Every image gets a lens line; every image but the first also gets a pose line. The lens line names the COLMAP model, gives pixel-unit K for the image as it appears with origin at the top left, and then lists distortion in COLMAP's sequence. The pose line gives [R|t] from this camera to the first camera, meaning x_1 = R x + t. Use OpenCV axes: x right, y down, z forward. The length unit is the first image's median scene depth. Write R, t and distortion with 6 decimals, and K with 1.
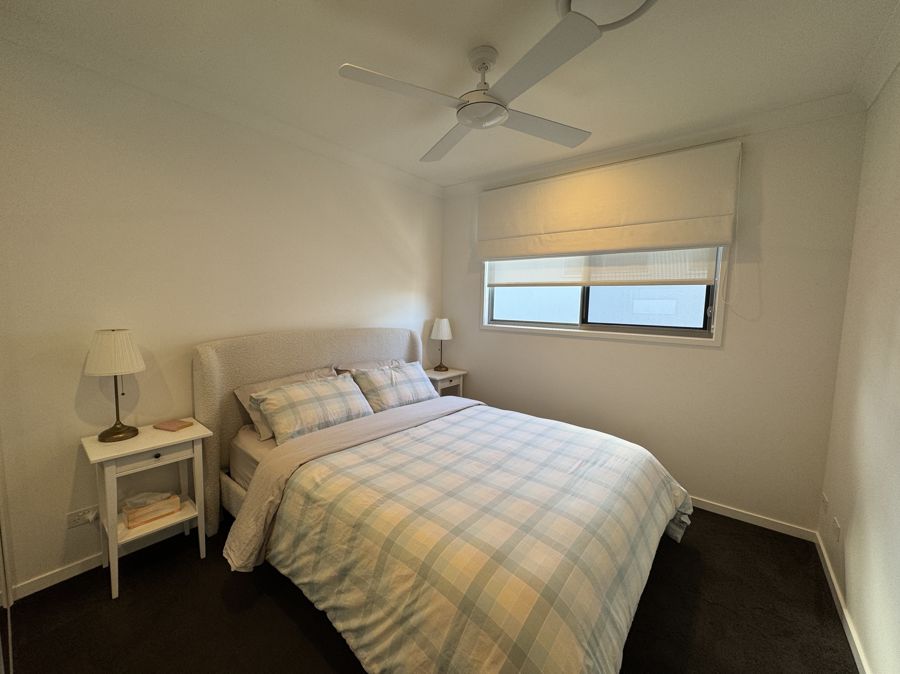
lens RADIAL K [[359.1, 0, 475.6], [0, 359.1, 333.4], [0, 0, 1]] dist [0.000322, -0.000036]
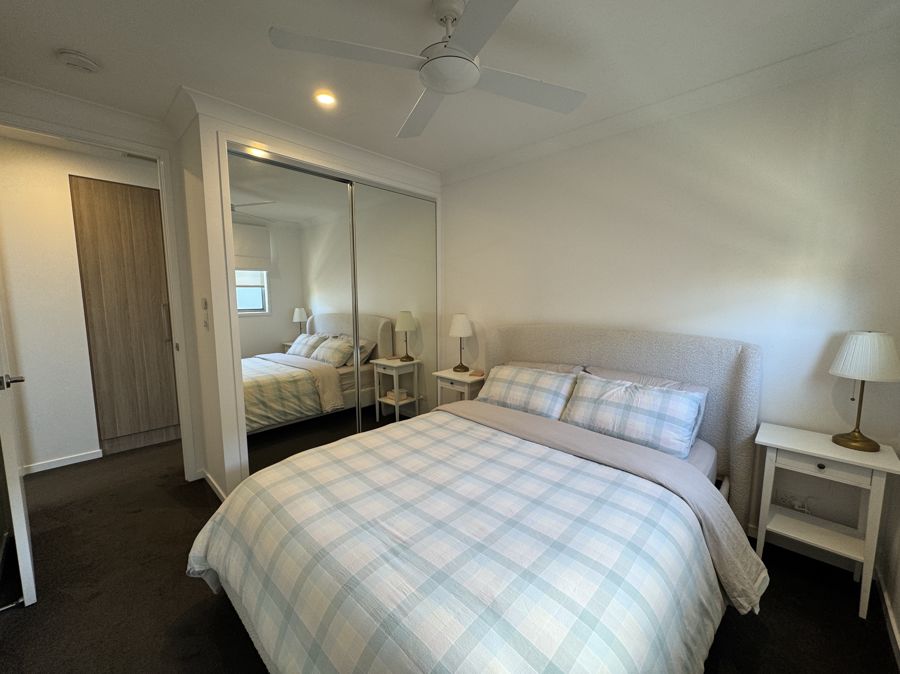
lens RADIAL K [[359.1, 0, 449.3], [0, 359.1, 336.4], [0, 0, 1]] dist [-0.001767, -0.000385]
pose [[-0.127580, 0.092812, -0.987476, 0.790144], [-0.081203, 0.991292, 0.103662, -0.080894], [0.988499, 0.093411, -0.118932, 0.983372]]
